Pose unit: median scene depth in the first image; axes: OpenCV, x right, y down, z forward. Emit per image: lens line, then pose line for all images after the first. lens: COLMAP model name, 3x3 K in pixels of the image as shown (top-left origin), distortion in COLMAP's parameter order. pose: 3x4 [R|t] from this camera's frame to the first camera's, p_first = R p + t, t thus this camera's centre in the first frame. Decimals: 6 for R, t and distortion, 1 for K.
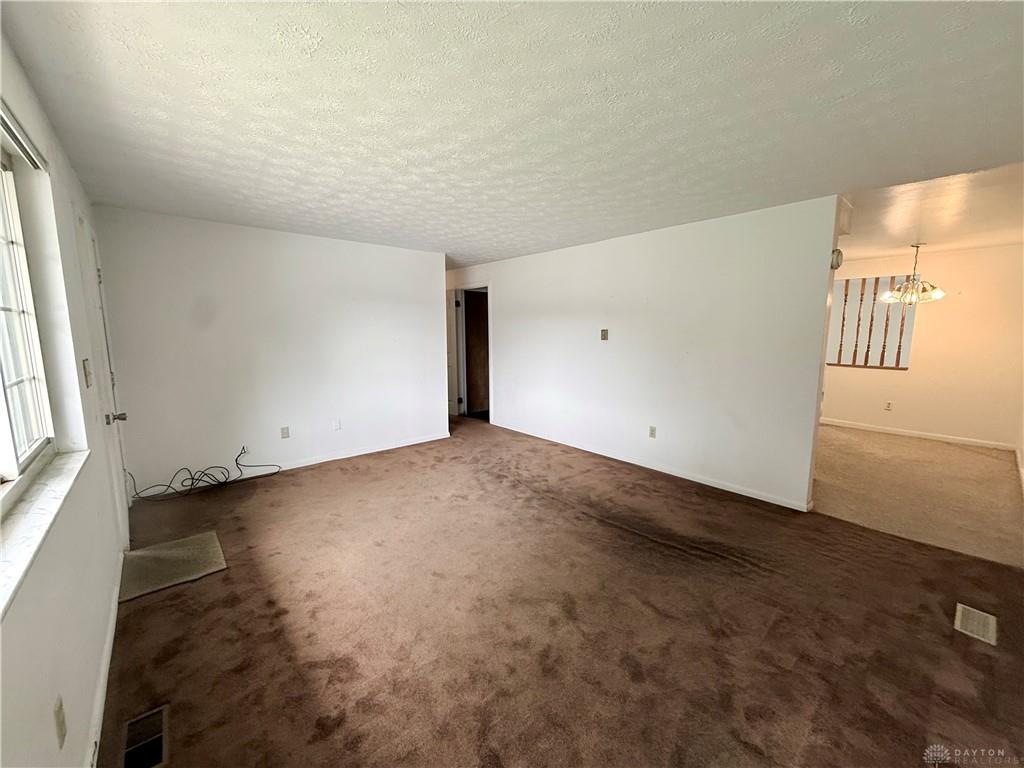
lens RADIAL K [[408.5, 0, 512.0], [0, 408.5, 384.0], [0, 0, 1]] dist [-0.002740, -0.000375]
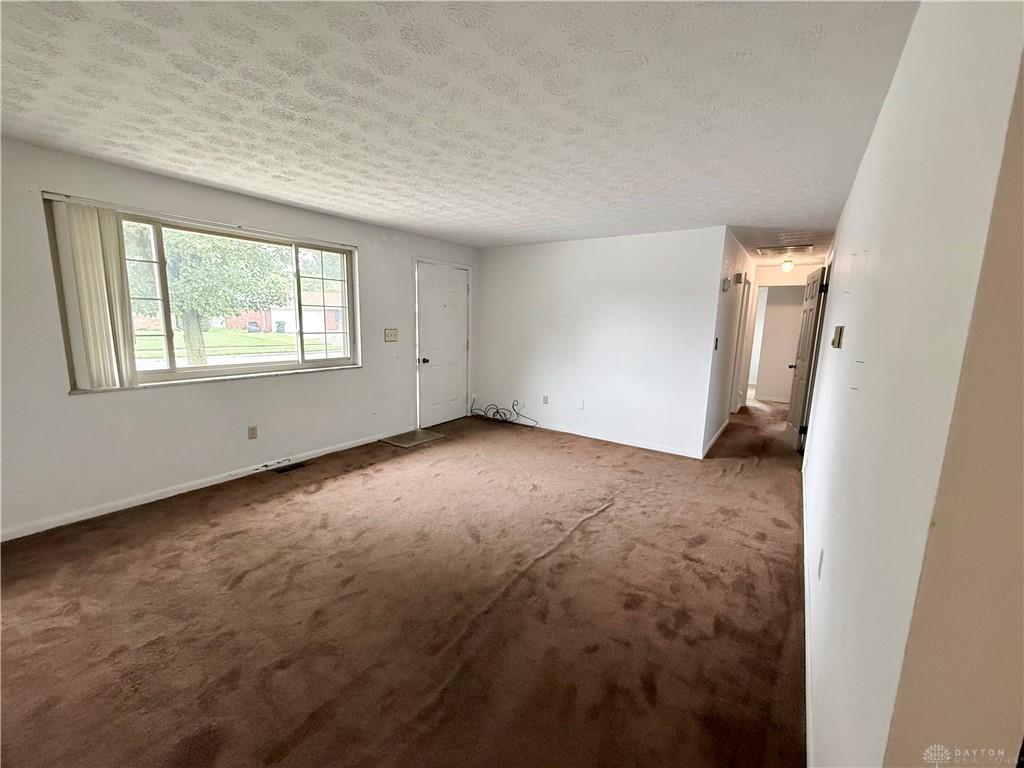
lens RADIAL K [[408.5, 0, 512.0], [0, 408.5, 384.0], [0, 0, 1]] dist [-0.002740, -0.000375]
pose [[0.241208, 0.159097, -0.957344, 0.674469], [-0.153989, 0.980248, 0.124105, -0.076388], [0.958179, 0.117485, 0.260943, 0.571212]]
